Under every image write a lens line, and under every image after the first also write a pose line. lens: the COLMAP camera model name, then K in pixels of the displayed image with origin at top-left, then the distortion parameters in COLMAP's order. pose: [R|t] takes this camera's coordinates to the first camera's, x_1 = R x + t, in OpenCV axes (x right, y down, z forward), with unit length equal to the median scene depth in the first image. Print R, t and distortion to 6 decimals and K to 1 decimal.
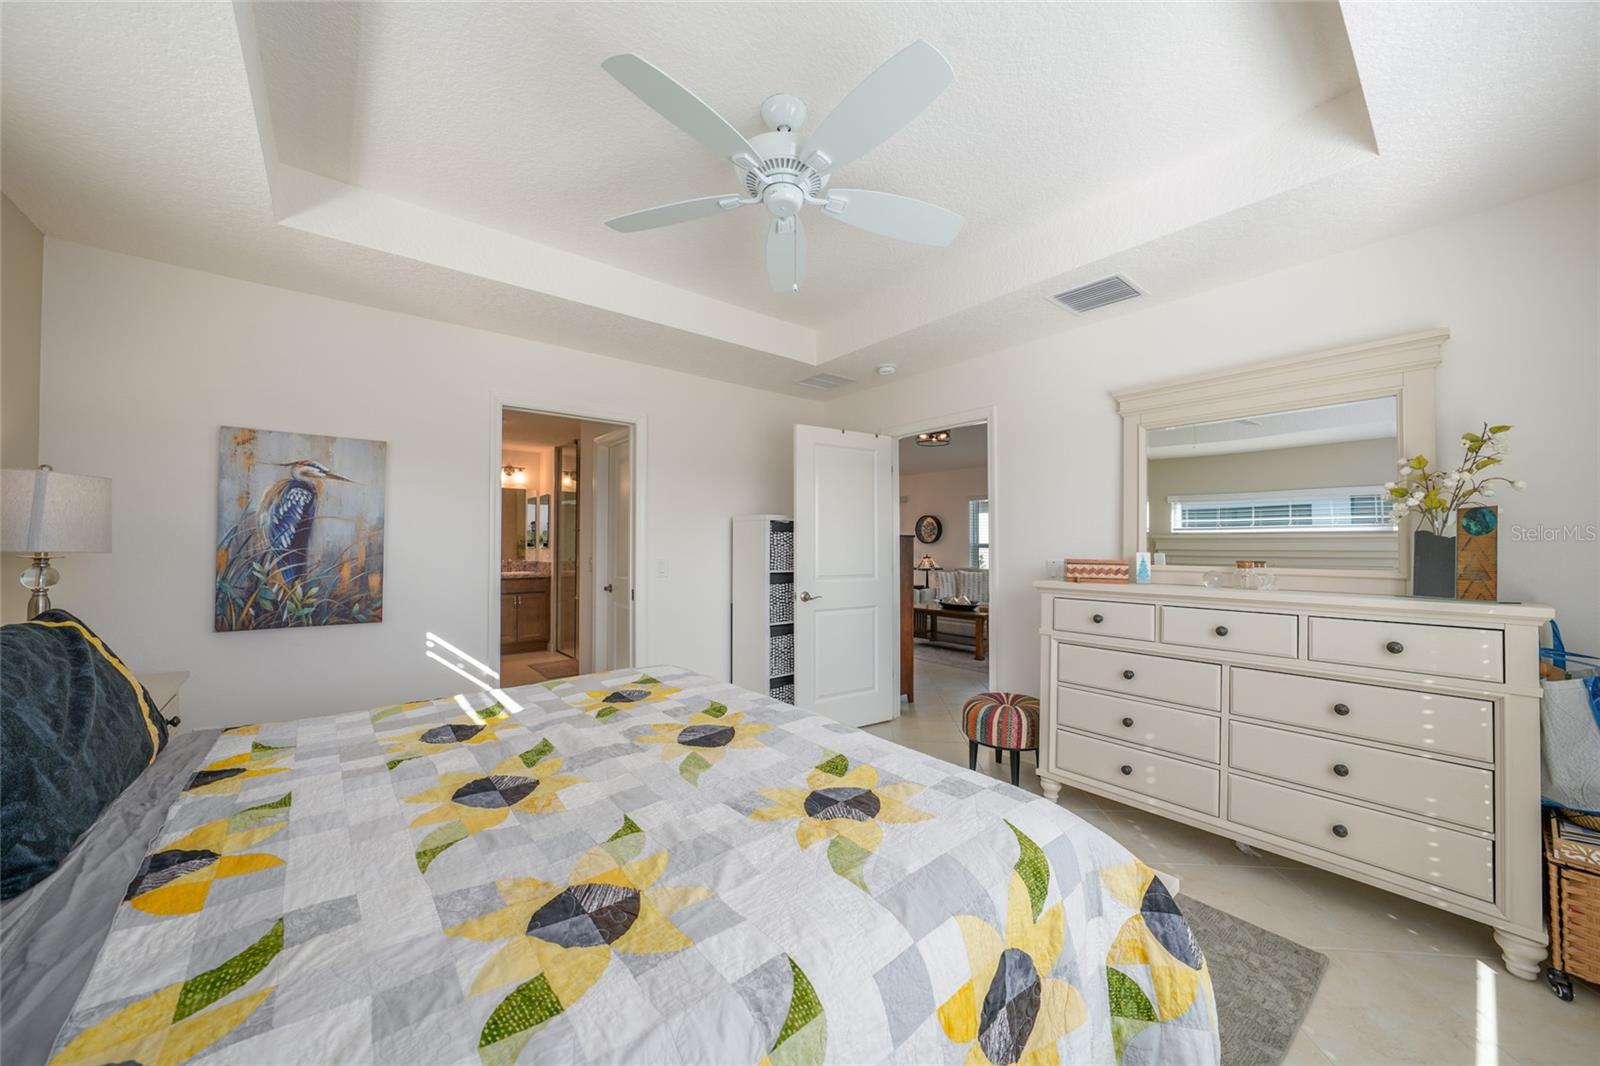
lens RADIAL K [[562.4, 0, 799.3], [0, 562.4, 529.6], [0, 0, 1]] dist [-0.008636, 0.000016]
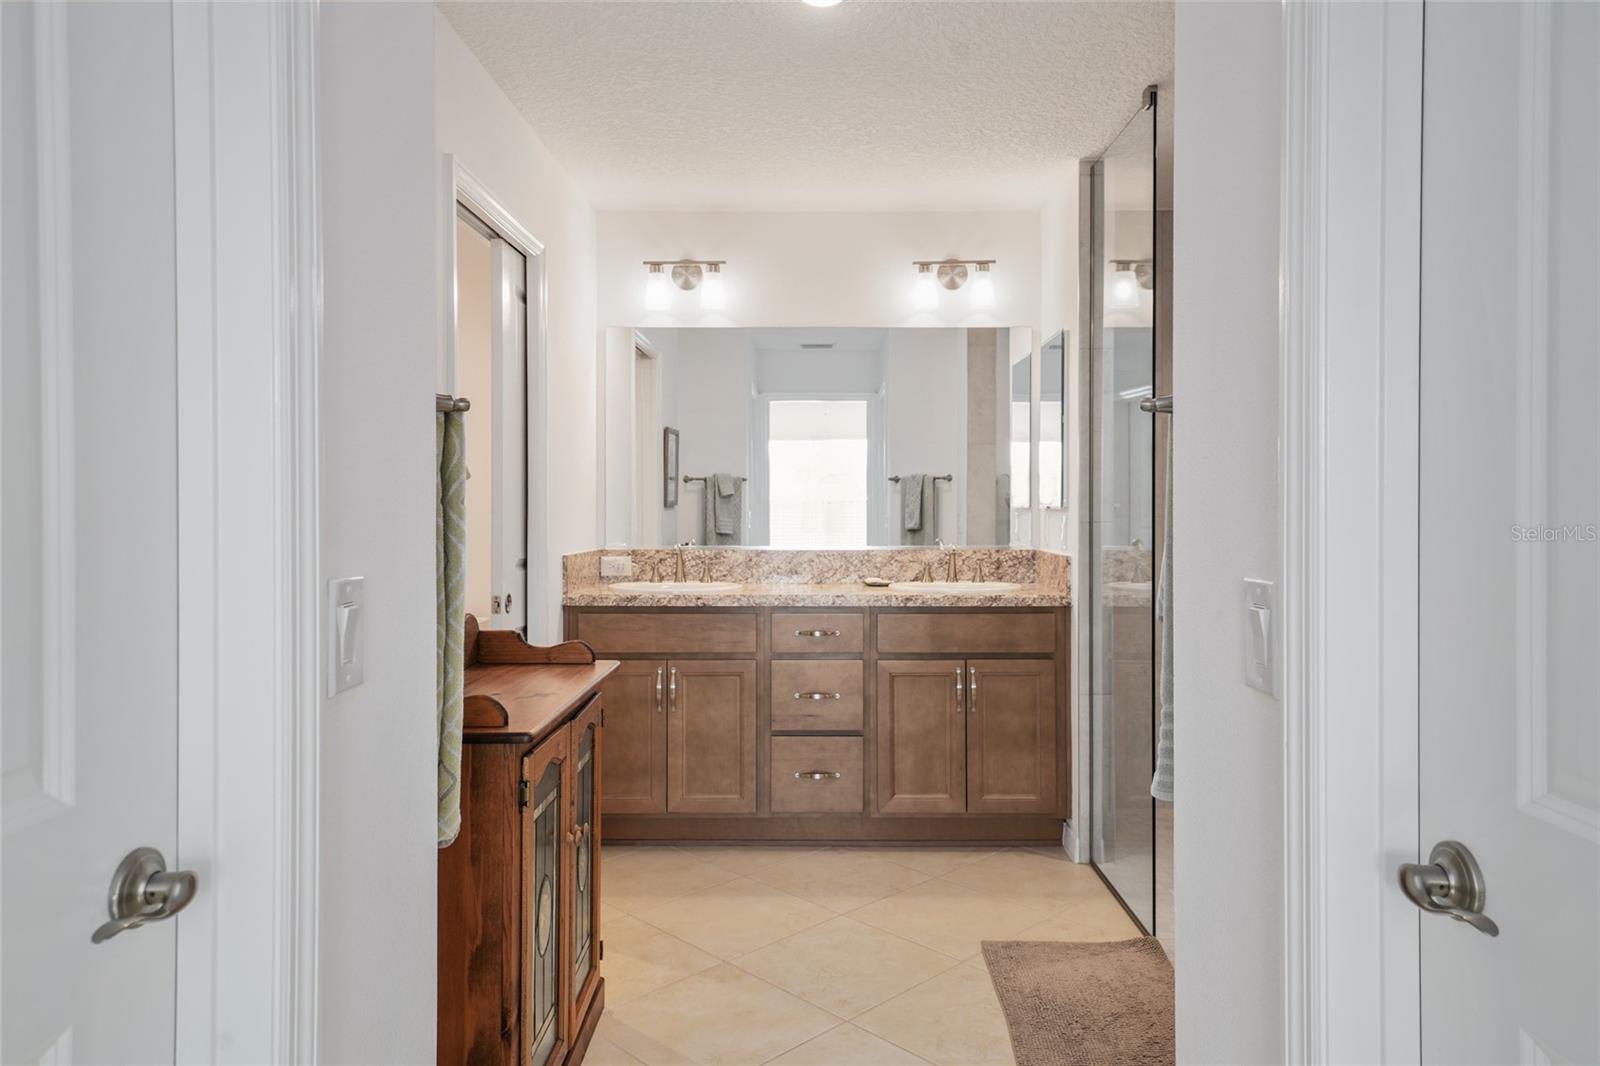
lens RADIAL K [[998.4, 0, 811.6], [0, 998.4, 509.5], [0, 0, 1]] dist [0.019358, 0.002172]
pose [[0.761187, 0.008419, -0.648478, -0.201284], [0.014641, 0.999438, 0.030161, 0.013906], [0.648367, -0.032452, 0.760636, 0.504700]]
